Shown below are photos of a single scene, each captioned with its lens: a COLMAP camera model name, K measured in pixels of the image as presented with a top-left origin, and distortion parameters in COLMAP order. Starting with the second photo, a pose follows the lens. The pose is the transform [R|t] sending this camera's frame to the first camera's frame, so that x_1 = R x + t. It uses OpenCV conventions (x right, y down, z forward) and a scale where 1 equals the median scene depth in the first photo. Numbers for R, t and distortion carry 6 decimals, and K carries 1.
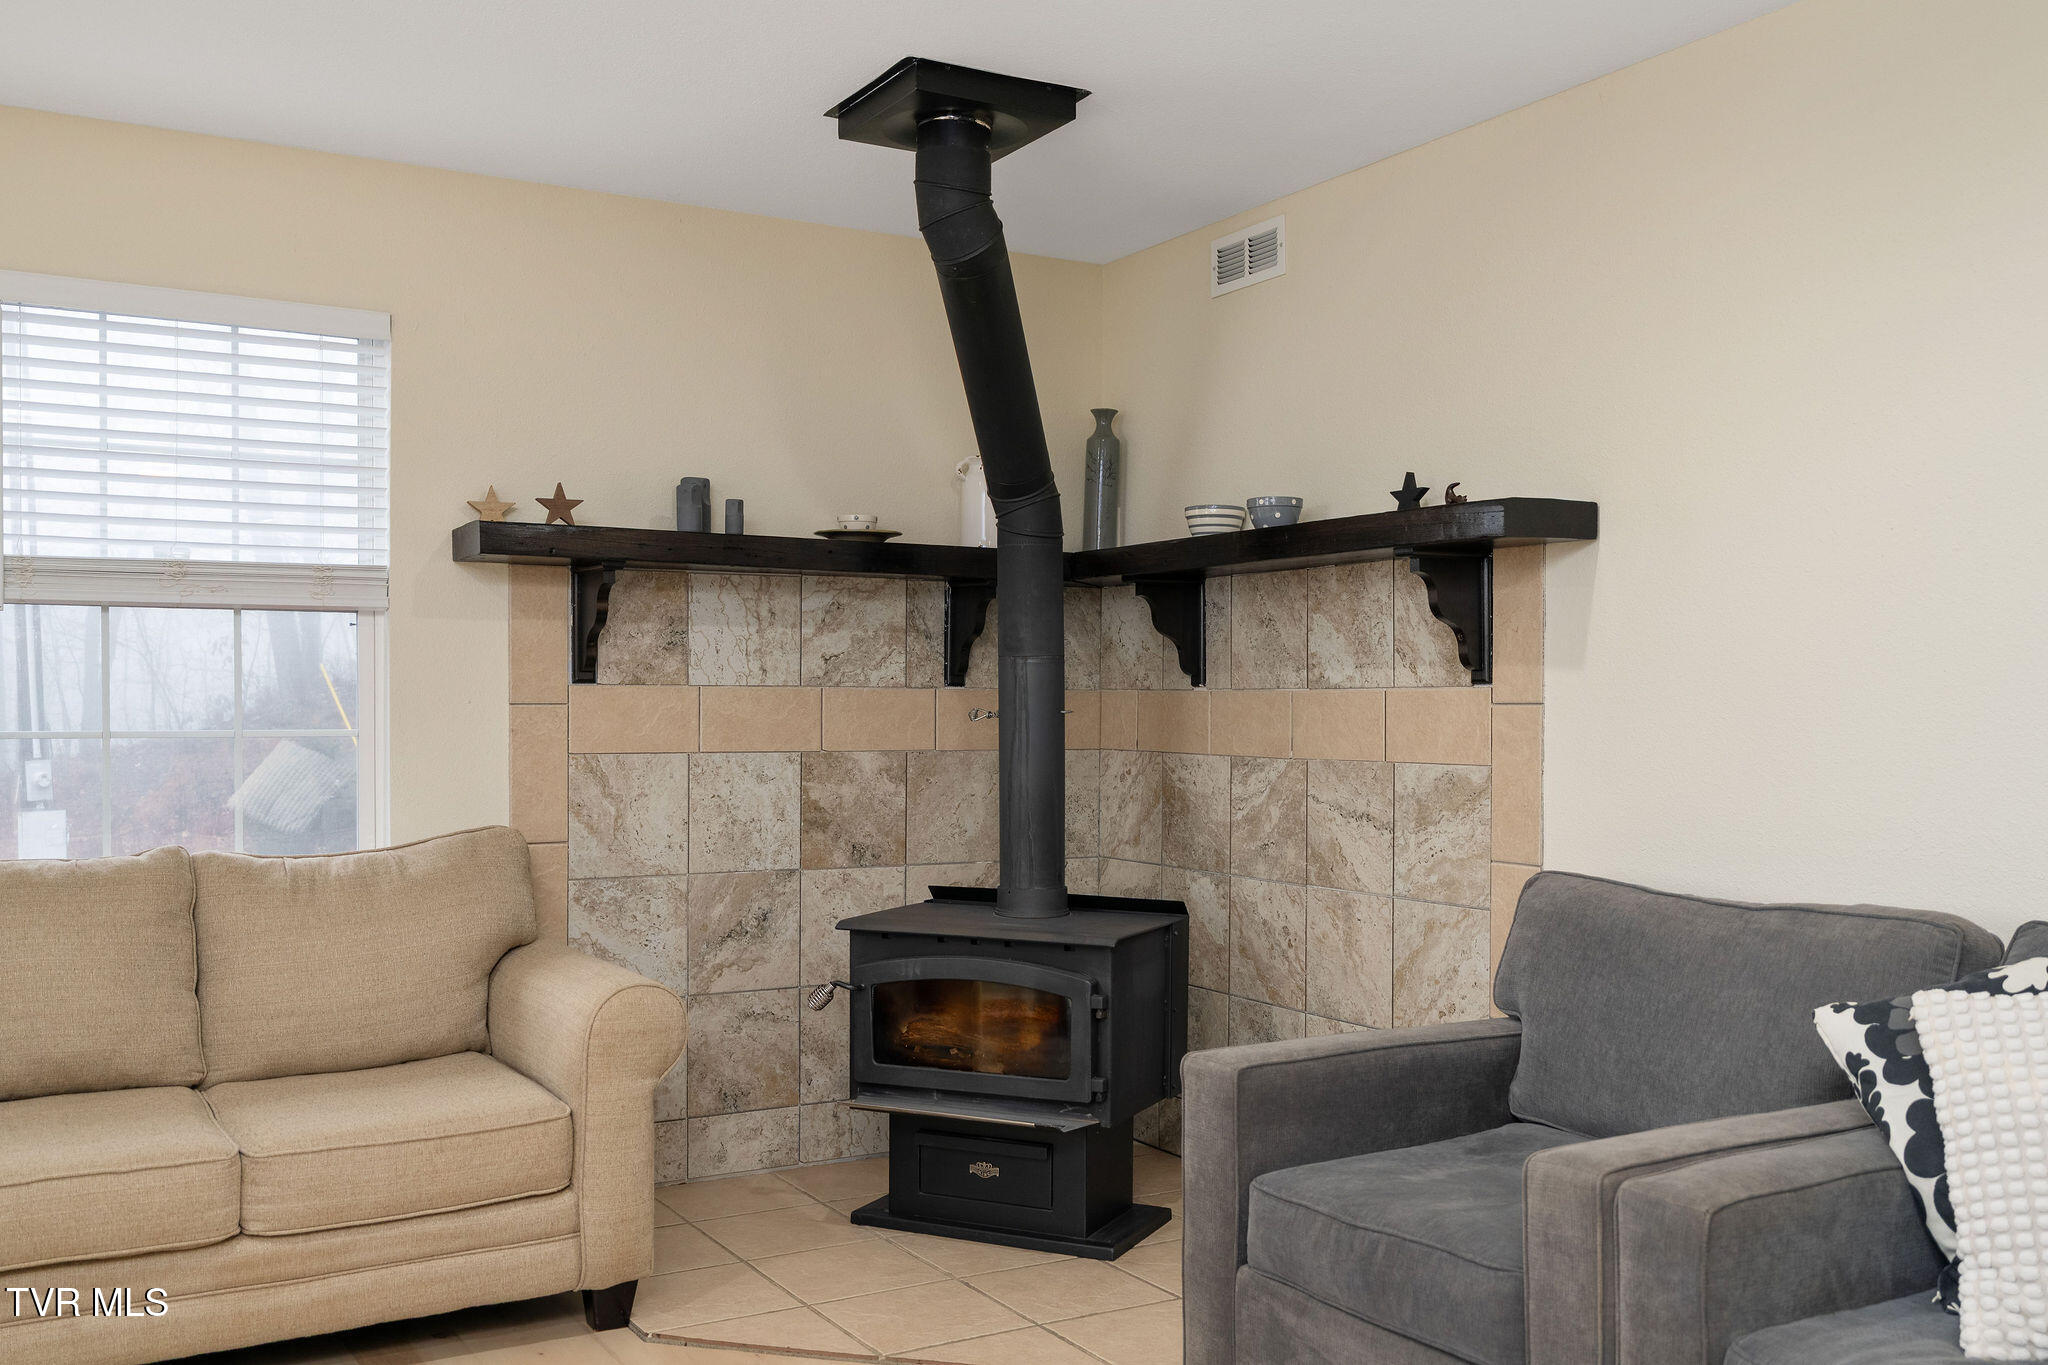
lens RADIAL K [[1843.9, 0, 1020.8], [0, 1843.9, 726.1], [0, 0, 1]] dist [0.000141, 0.001075]
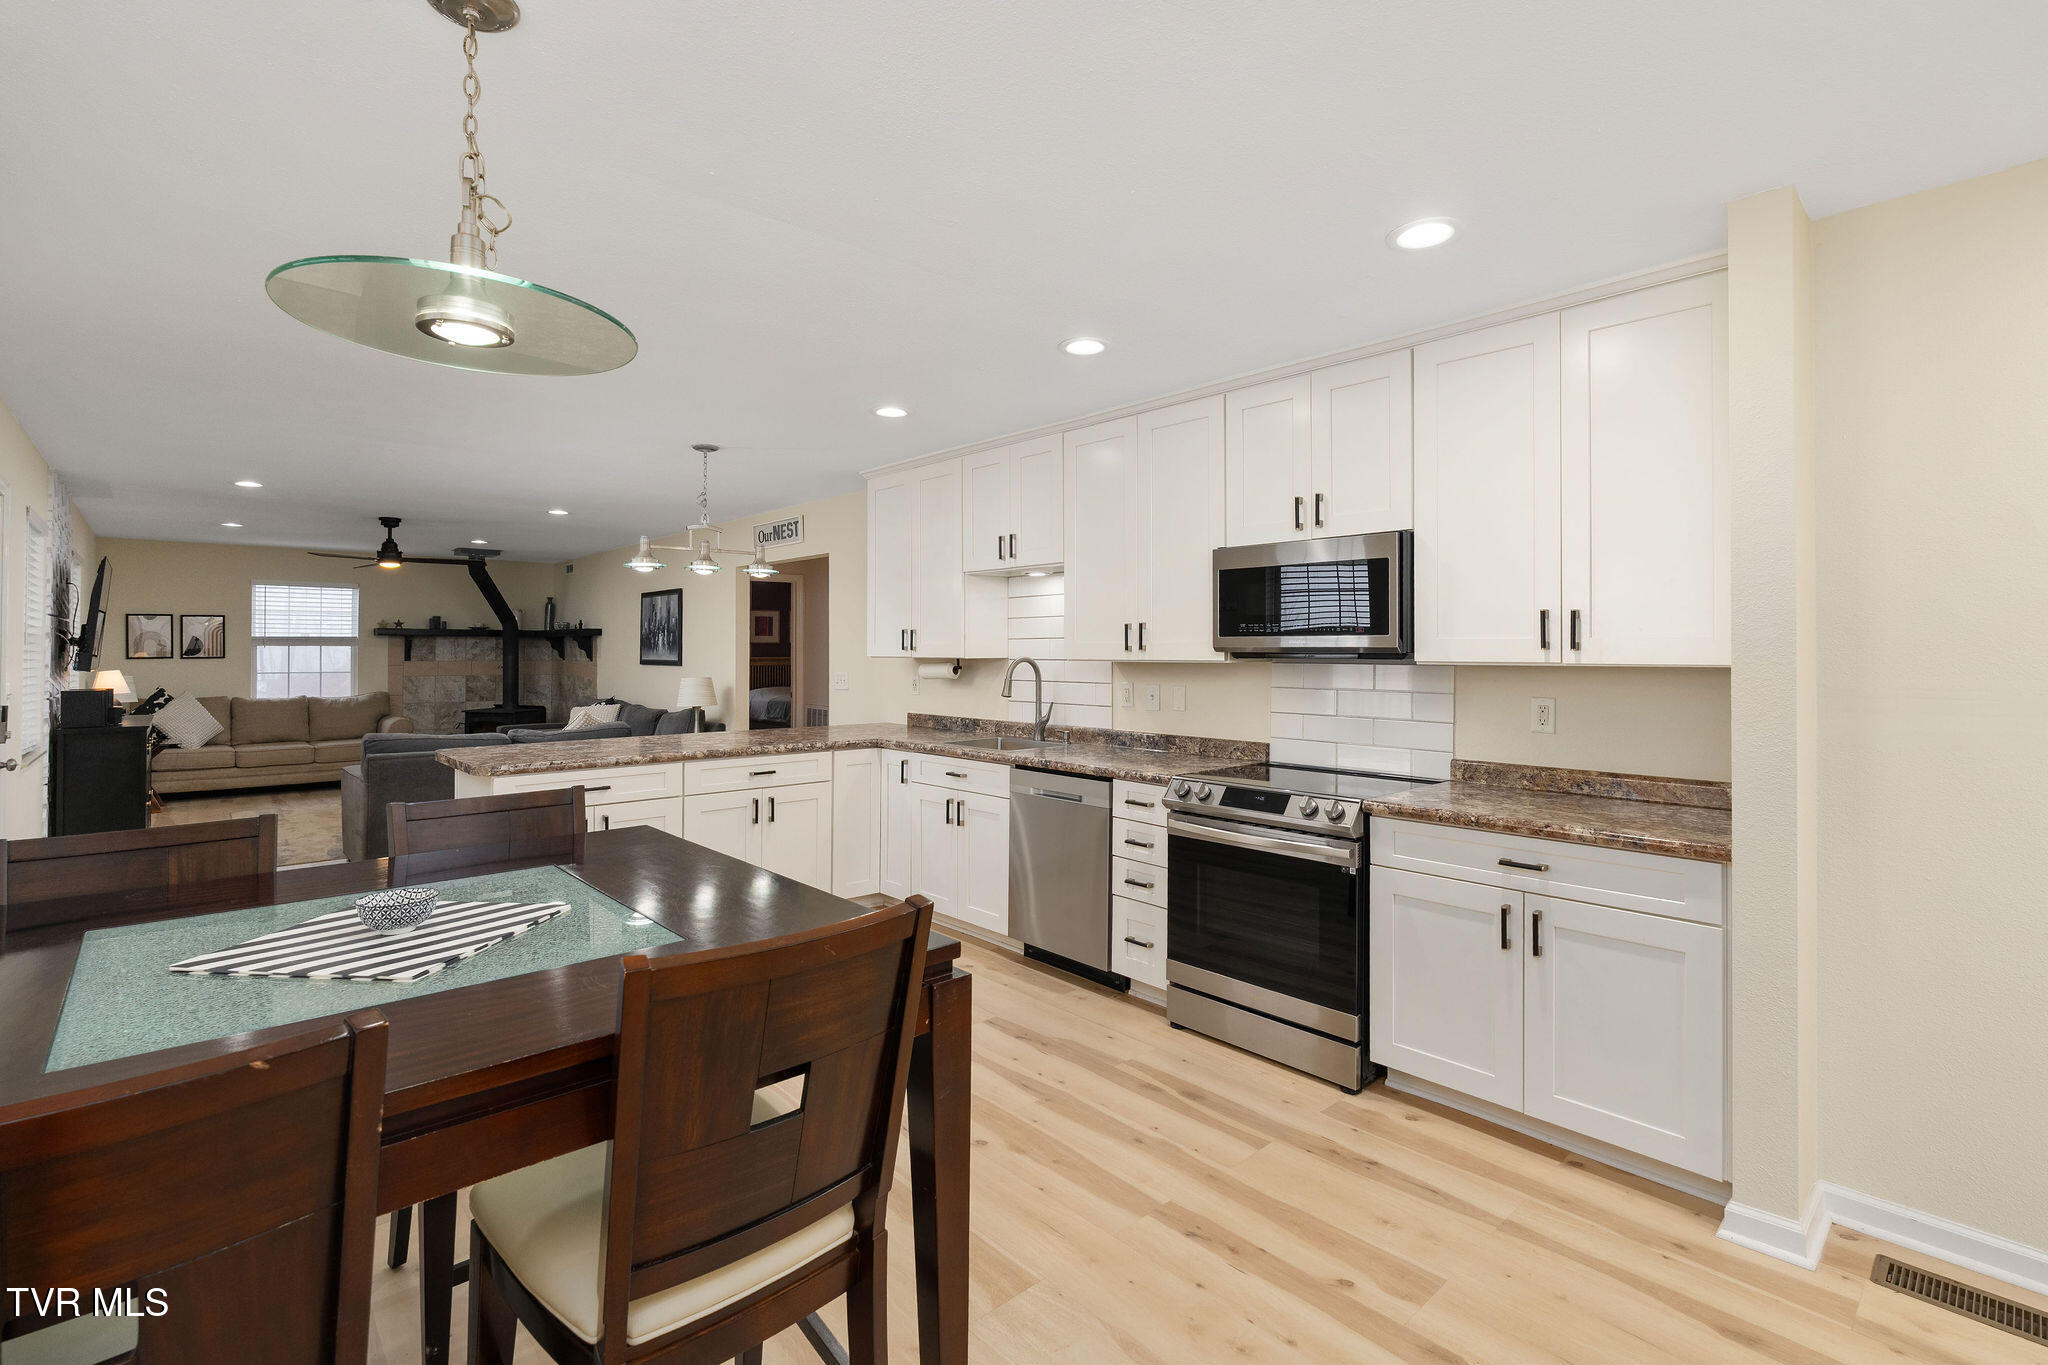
lens RADIAL K [[942.7, 0, 1040.6], [0, 942.7, 634.4], [0, 0, 1]] dist [0.000564, -0.000212]
pose [[0.978432, 0.001480, 0.206565, 0.867107], [0.004291, 0.999613, -0.027491, -0.018753], [-0.206526, 0.027784, 0.978047, -1.719729]]
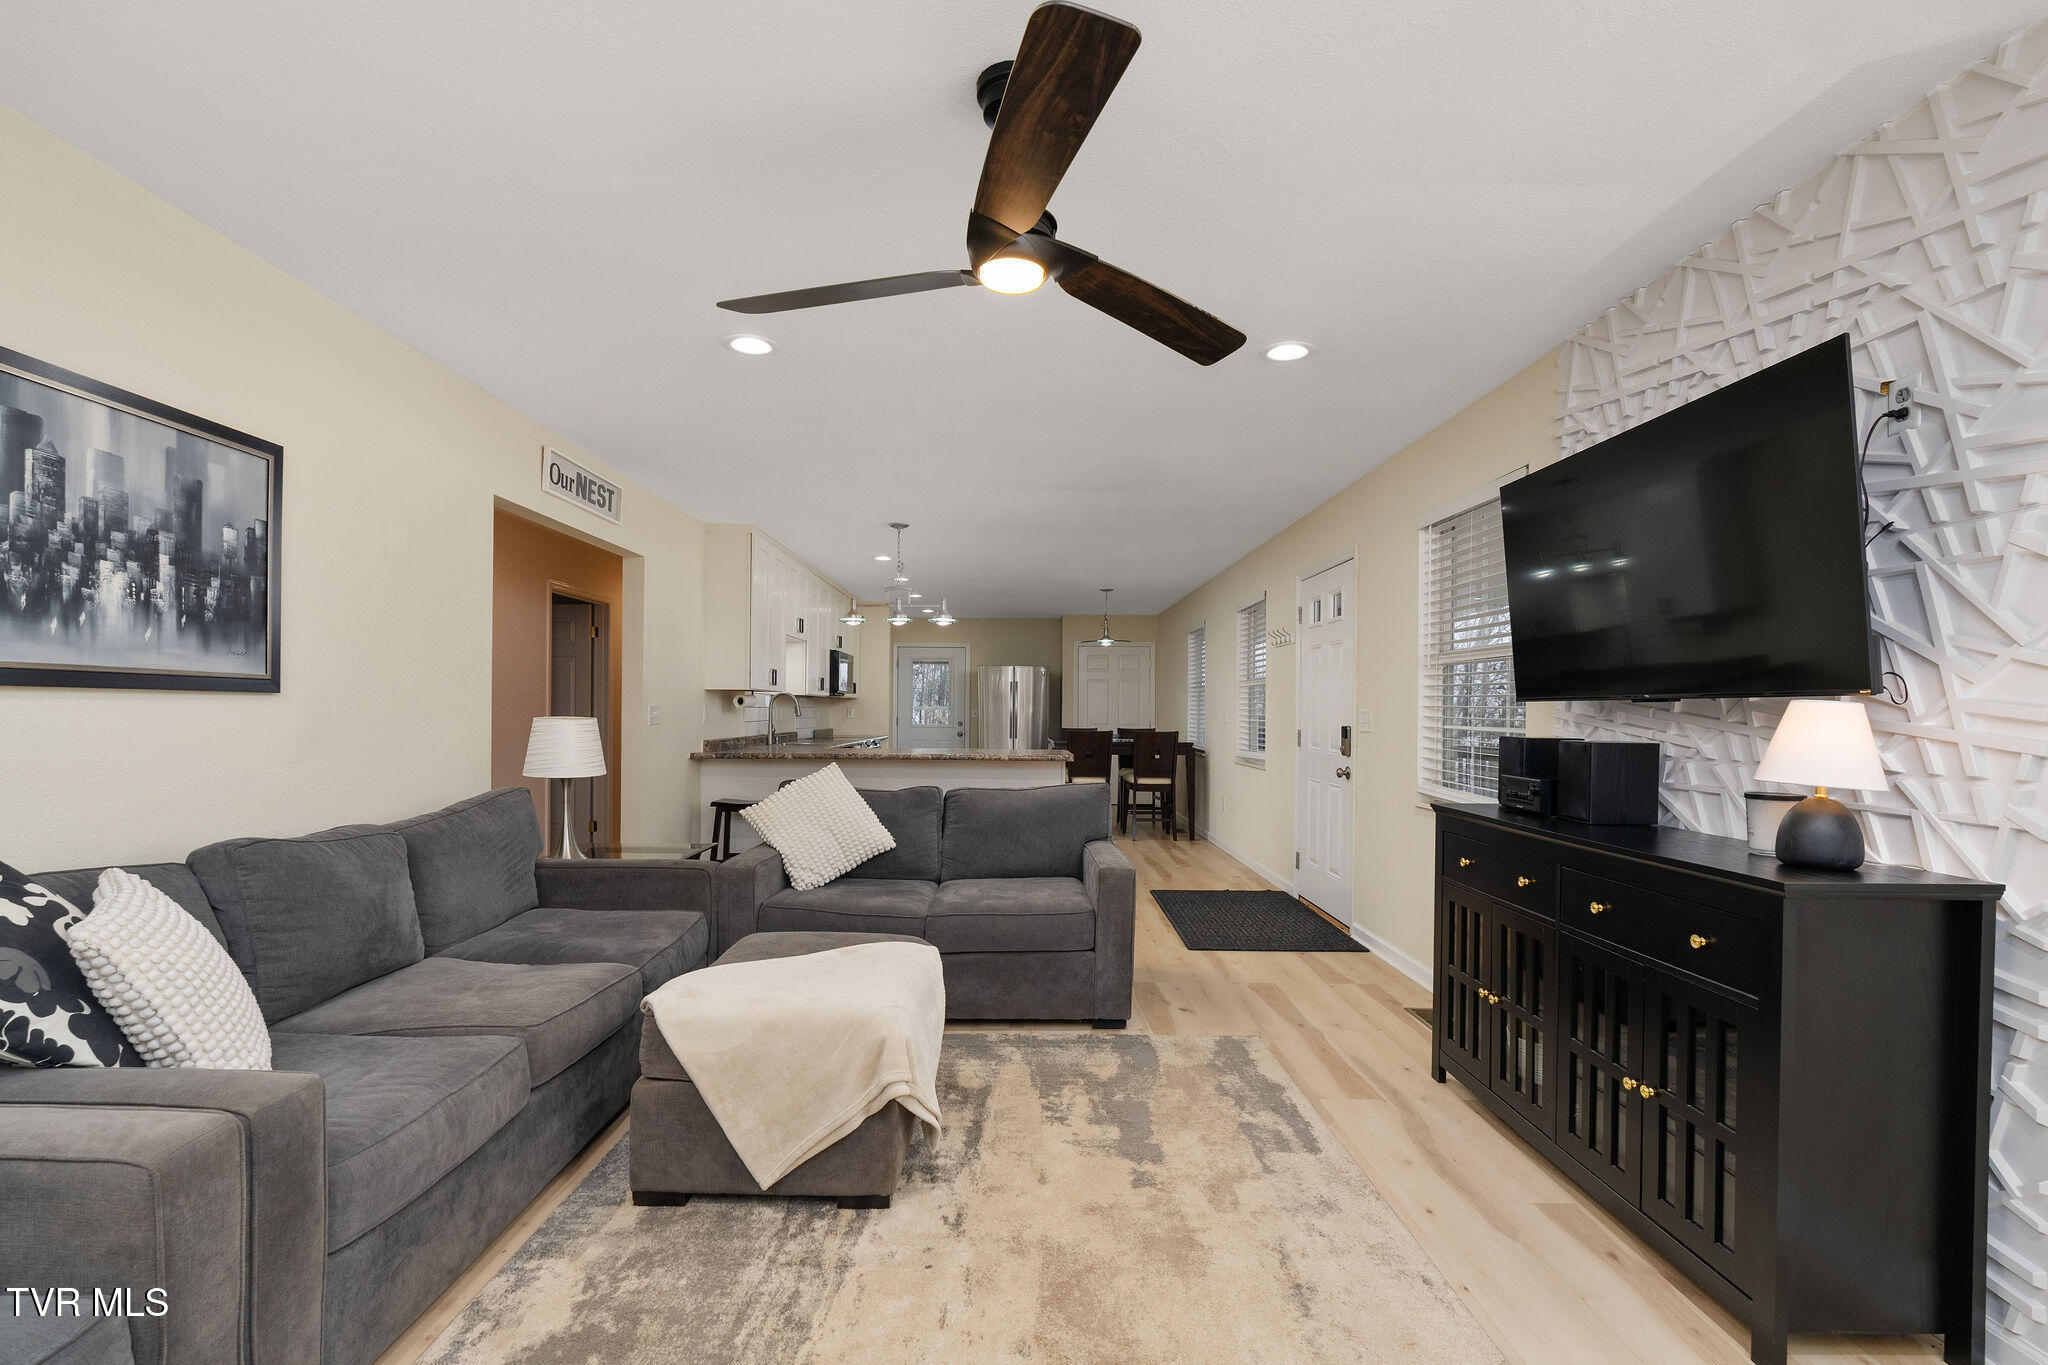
lens RADIAL K [[911.5, 0, 1018.1], [0, 911.5, 715.2], [0, 0, 1]] dist [-0.002653, 0.000193]
pose [[-0.862256, -0.011244, 0.506347, -0.210048], [-0.004285, 0.999880, 0.014906, -0.006737], [-0.506454, 0.010683, -0.862201, 0.689279]]
